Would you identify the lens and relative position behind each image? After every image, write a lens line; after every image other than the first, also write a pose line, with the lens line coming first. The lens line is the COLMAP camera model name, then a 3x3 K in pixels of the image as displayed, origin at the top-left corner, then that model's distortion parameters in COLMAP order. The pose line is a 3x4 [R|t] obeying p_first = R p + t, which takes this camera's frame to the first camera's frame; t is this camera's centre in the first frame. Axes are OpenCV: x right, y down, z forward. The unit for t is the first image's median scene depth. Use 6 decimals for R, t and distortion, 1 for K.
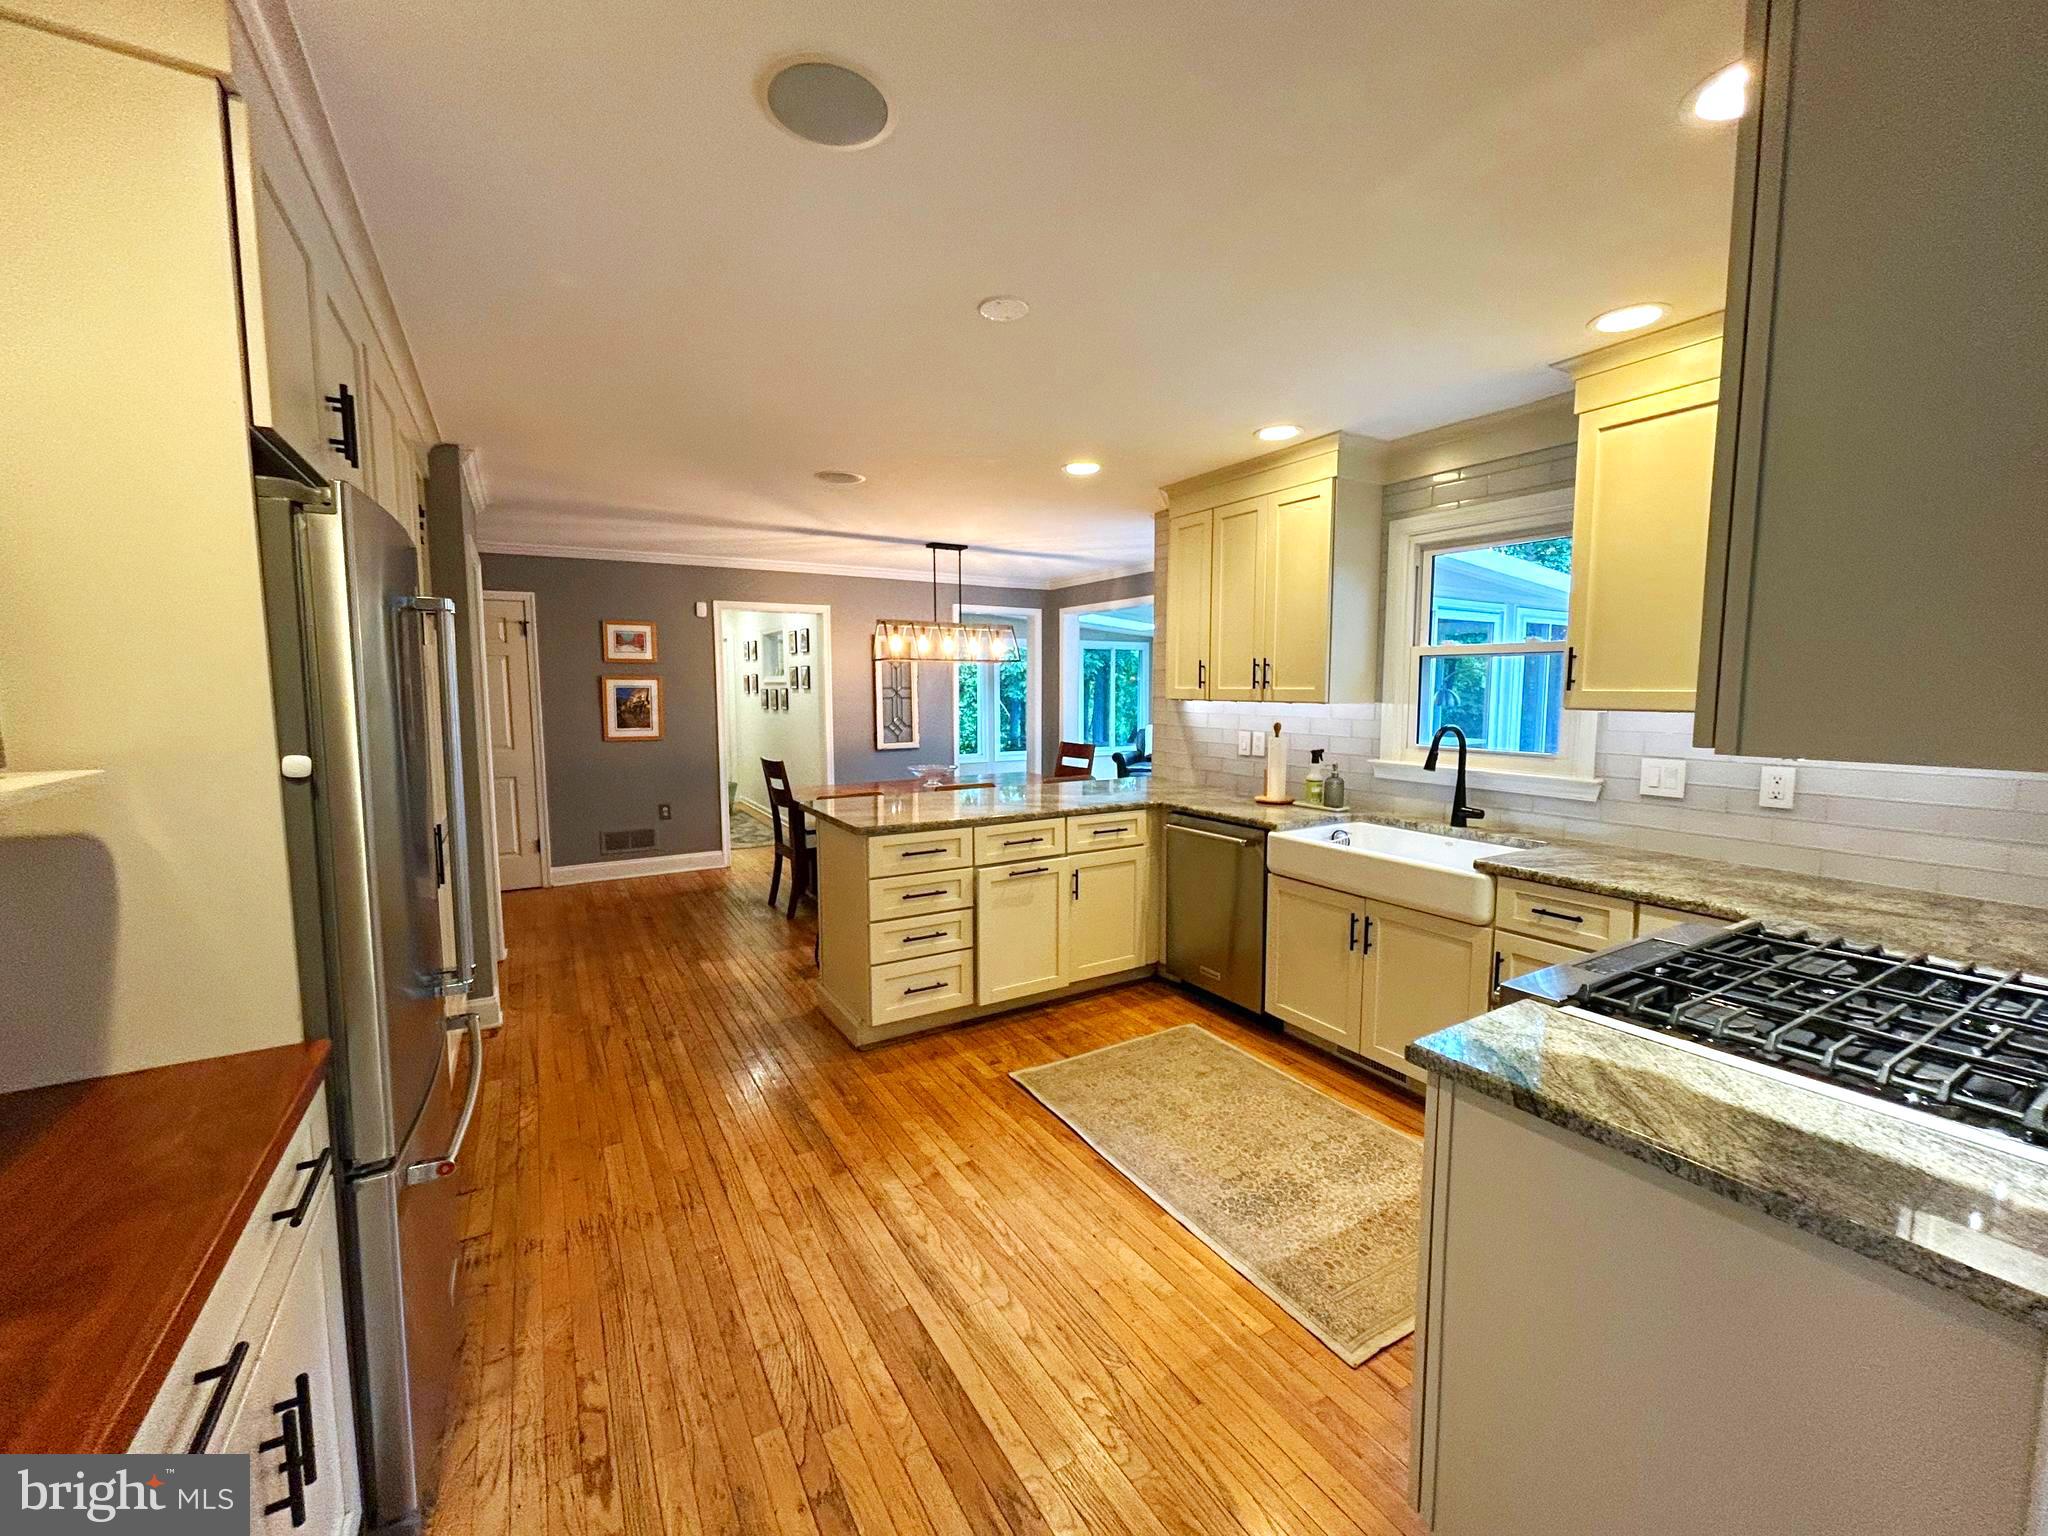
lens RADIAL K [[829.3, 0, 1029.3], [0, 829.3, 769.0], [0, 0, 1]] dist [0.001606, -0.000159]
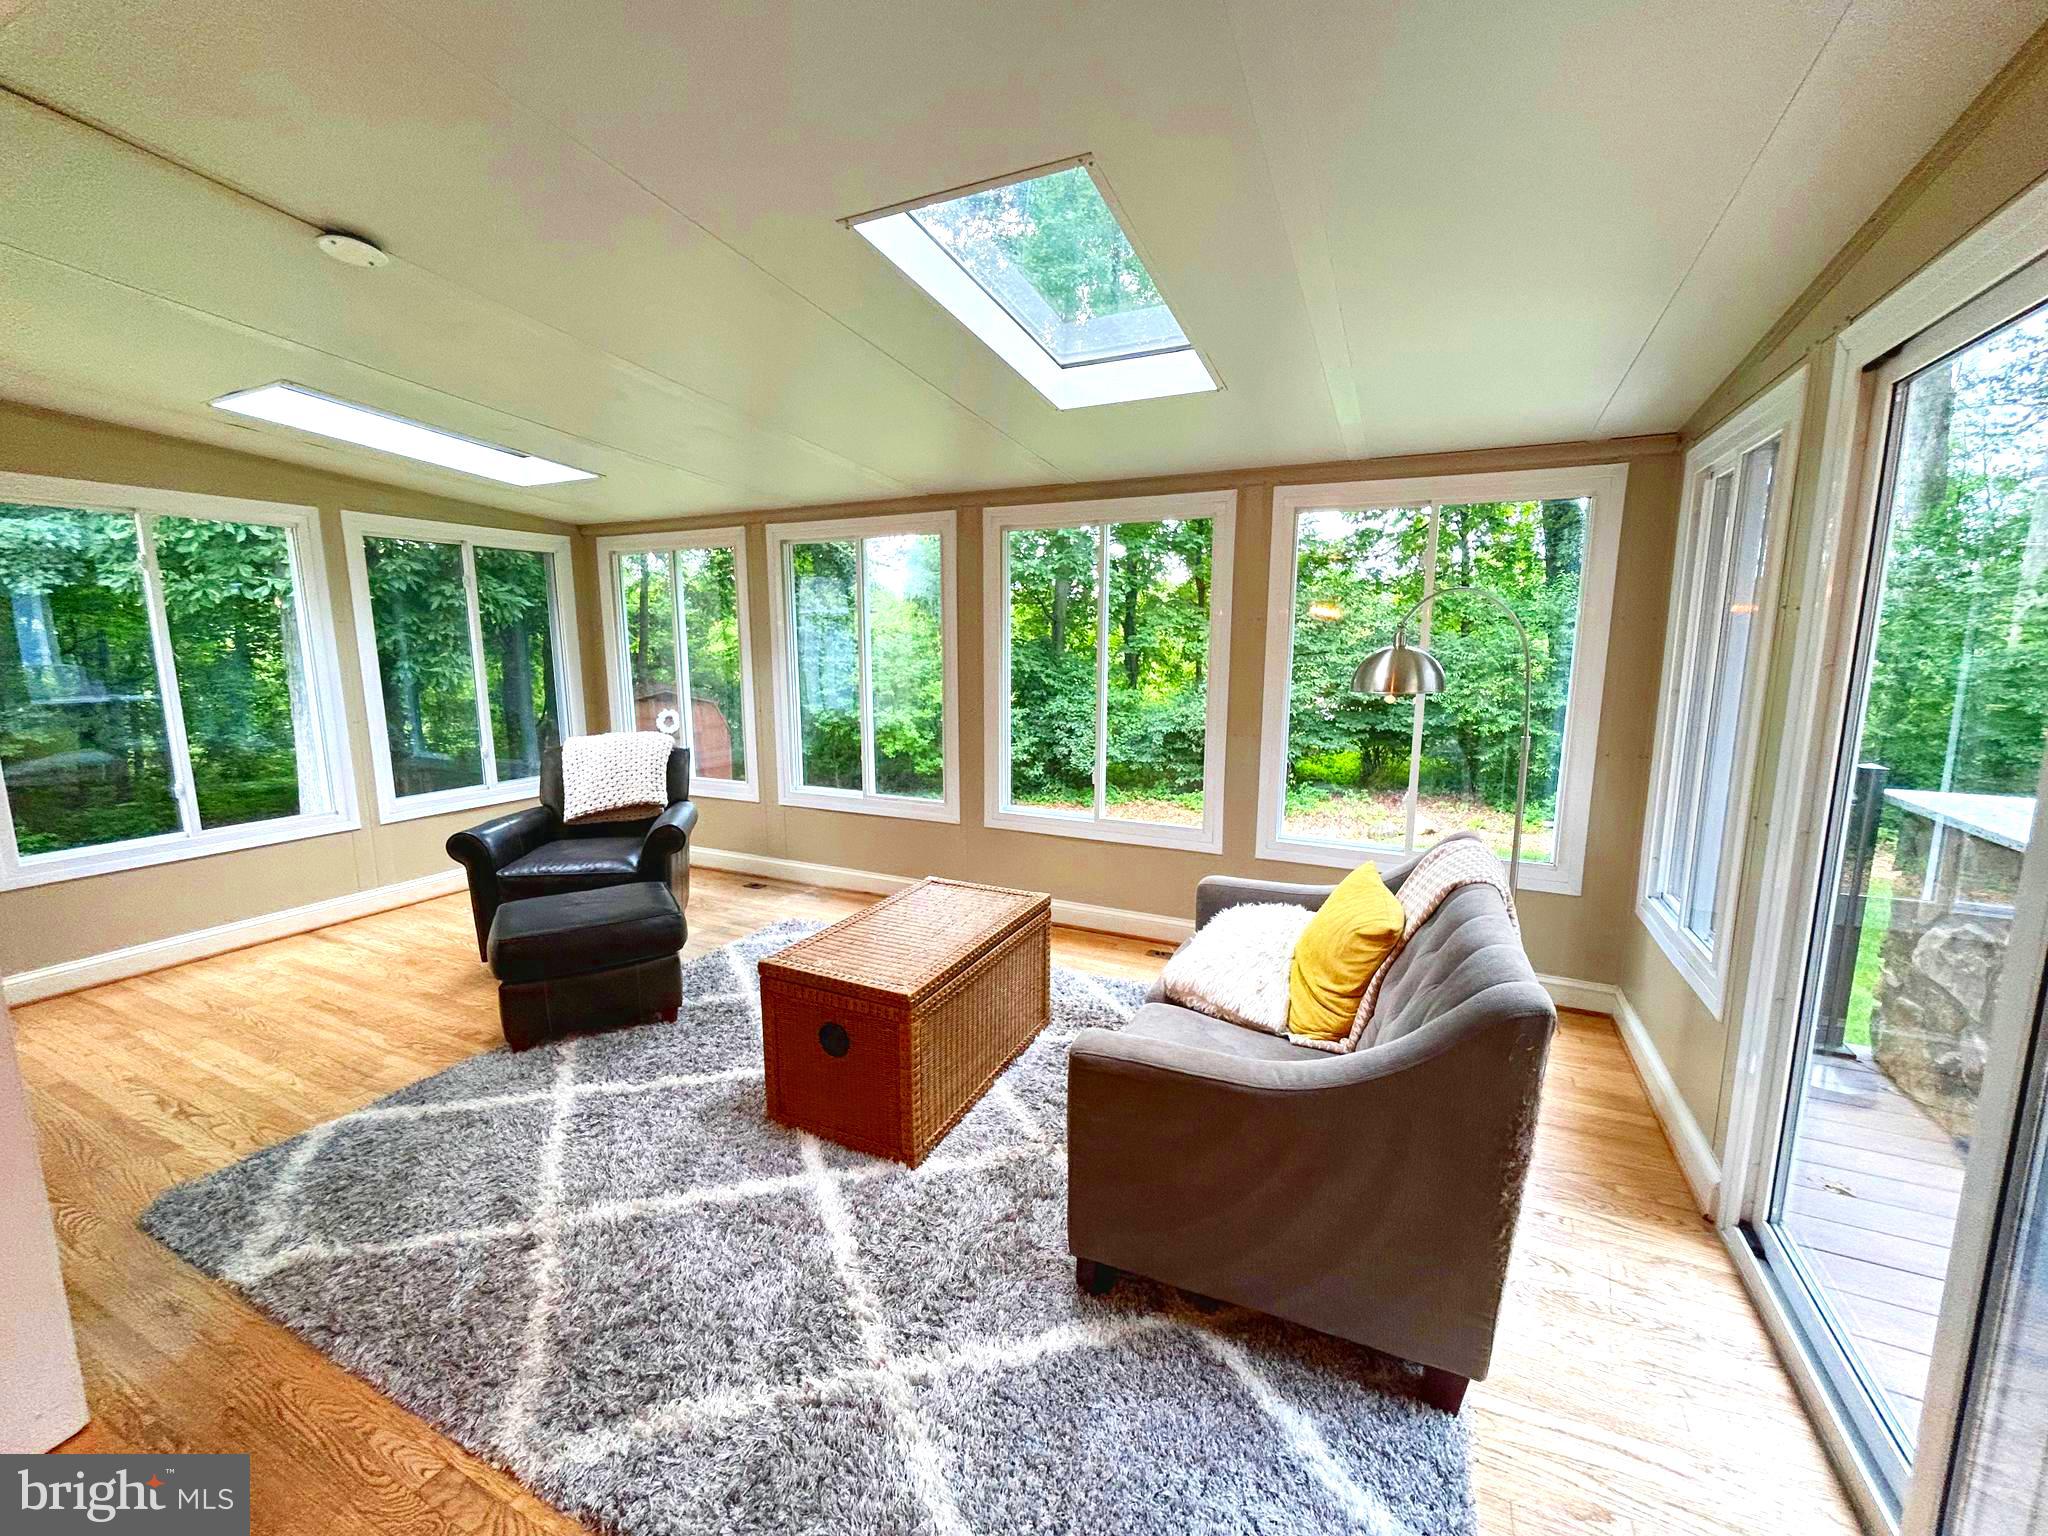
lens RADIAL K [[829.3, 0, 1026.3], [0, 829.3, 768.1], [0, 0, 1]] dist [0.001606, -0.000159]
pose [[0.836149, -0.083549, 0.542102, 0.345619], [0.053555, 0.996044, 0.070907, -0.172614], [-0.545882, -0.030256, 0.837316, 1.742716]]
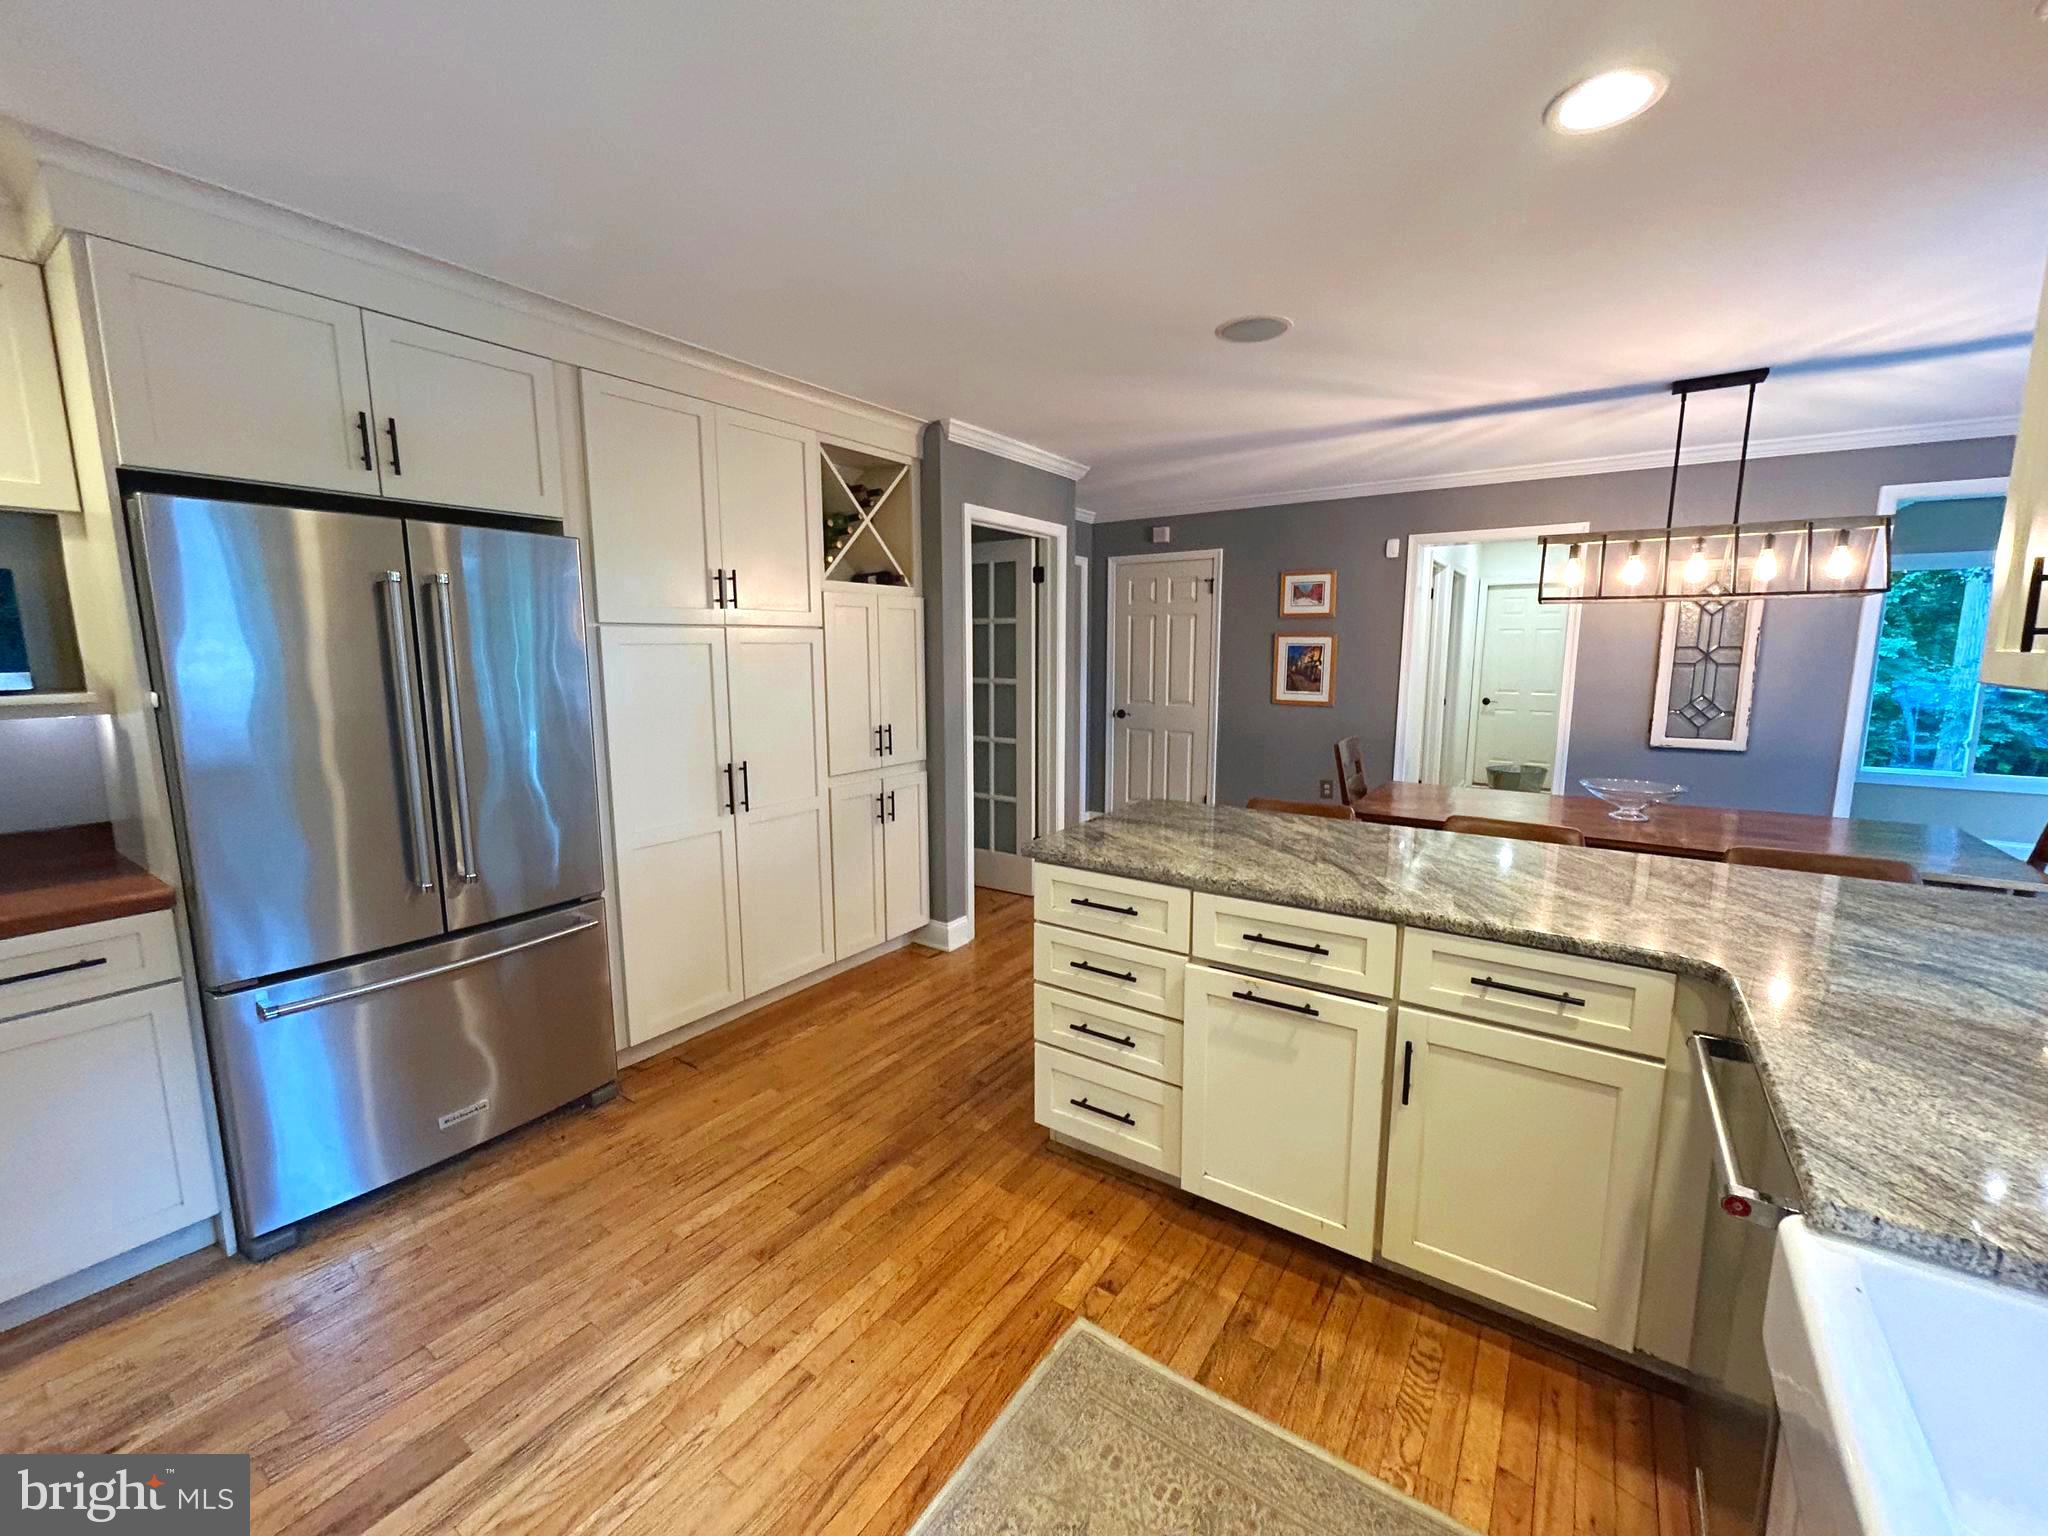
lens RADIAL K [[829.3, 0, 1020.1], [0, 829.3, 765.0], [0, 0, 1]] dist [0.001606, -0.000159]
pose [[0.413573, 0.132133, -0.900832, 0.394870], [-0.090160, 0.990494, 0.103892, -0.066464], [0.905996, 0.038252, 0.421554, 0.646183]]
